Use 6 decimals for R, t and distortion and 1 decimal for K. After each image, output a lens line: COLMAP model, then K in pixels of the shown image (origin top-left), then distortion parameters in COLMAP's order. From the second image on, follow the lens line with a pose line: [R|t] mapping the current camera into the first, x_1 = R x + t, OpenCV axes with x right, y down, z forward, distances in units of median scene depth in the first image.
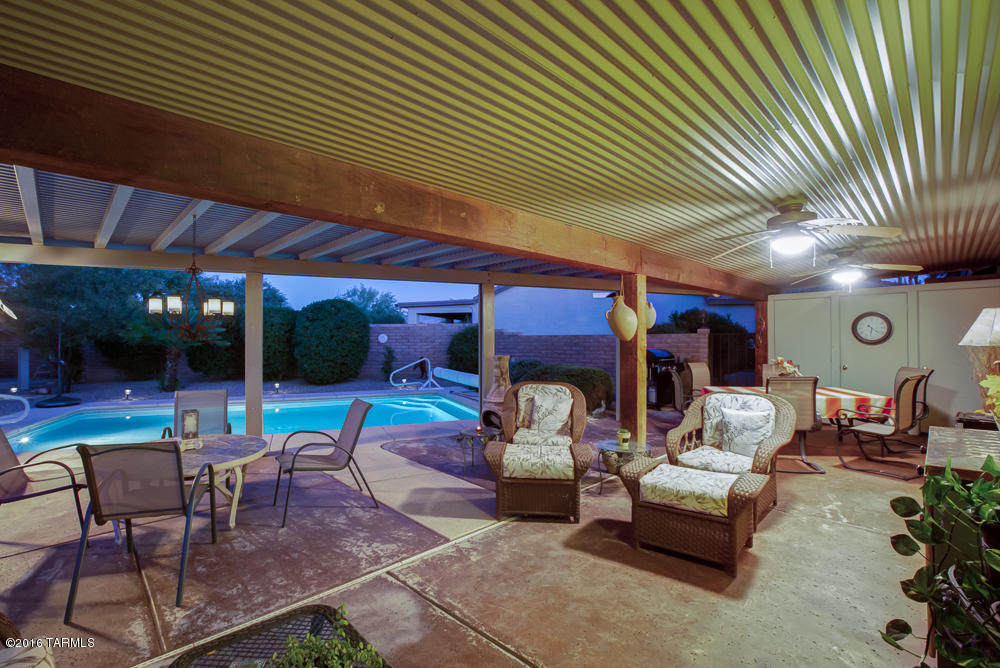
lens RADIAL K [[454.1, 0, 494.0], [0, 454.1, 335.8], [0, 0, 1]] dist [-0.040432, 0.014517]
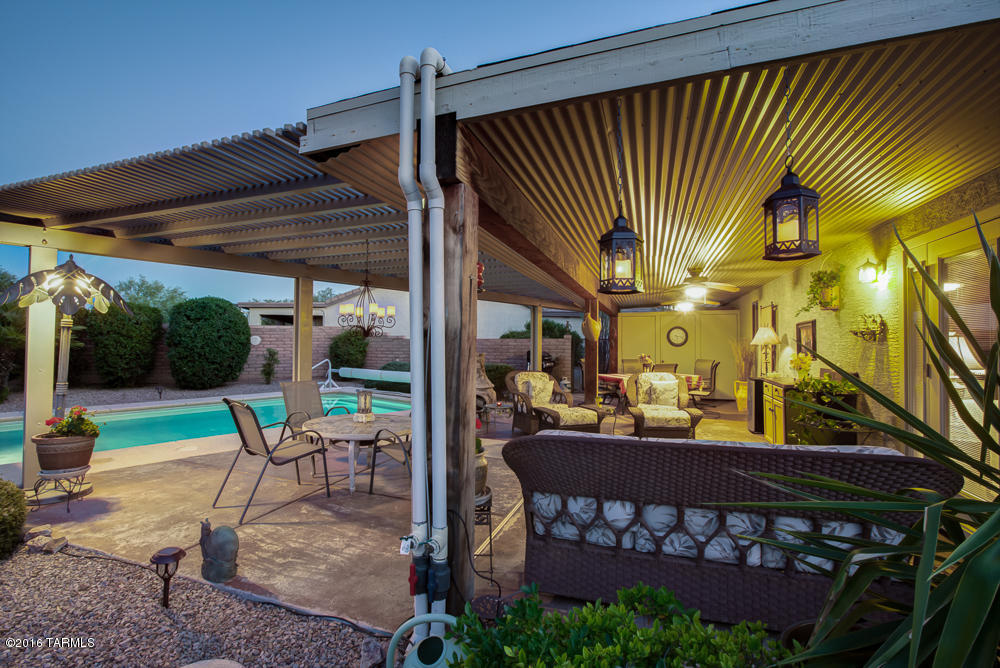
lens RADIAL K [[454.1, 0, 492.6], [0, 454.1, 331.6], [0, 0, 1]] dist [-0.040432, 0.014517]
pose [[0.896623, 0.018831, 0.442394, -0.656423], [-0.009456, 0.999682, -0.023388, 0.015157], [-0.442694, 0.016787, 0.896516, -0.239834]]
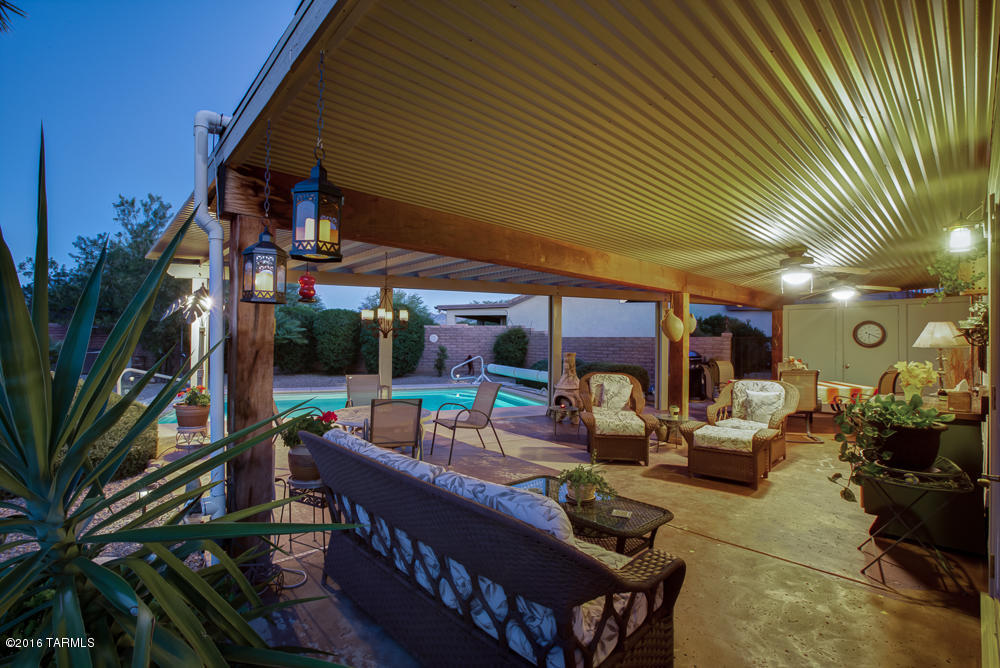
lens RADIAL K [[454.1, 0, 495.5], [0, 454.1, 336.8], [0, 0, 1]] dist [-0.040432, 0.014517]
pose [[0.999576, 0.010367, -0.027194, -0.193649], [-0.010375, 0.999946, -0.000149, 0.001719], [0.027191, 0.000431, 0.999630, -0.340073]]
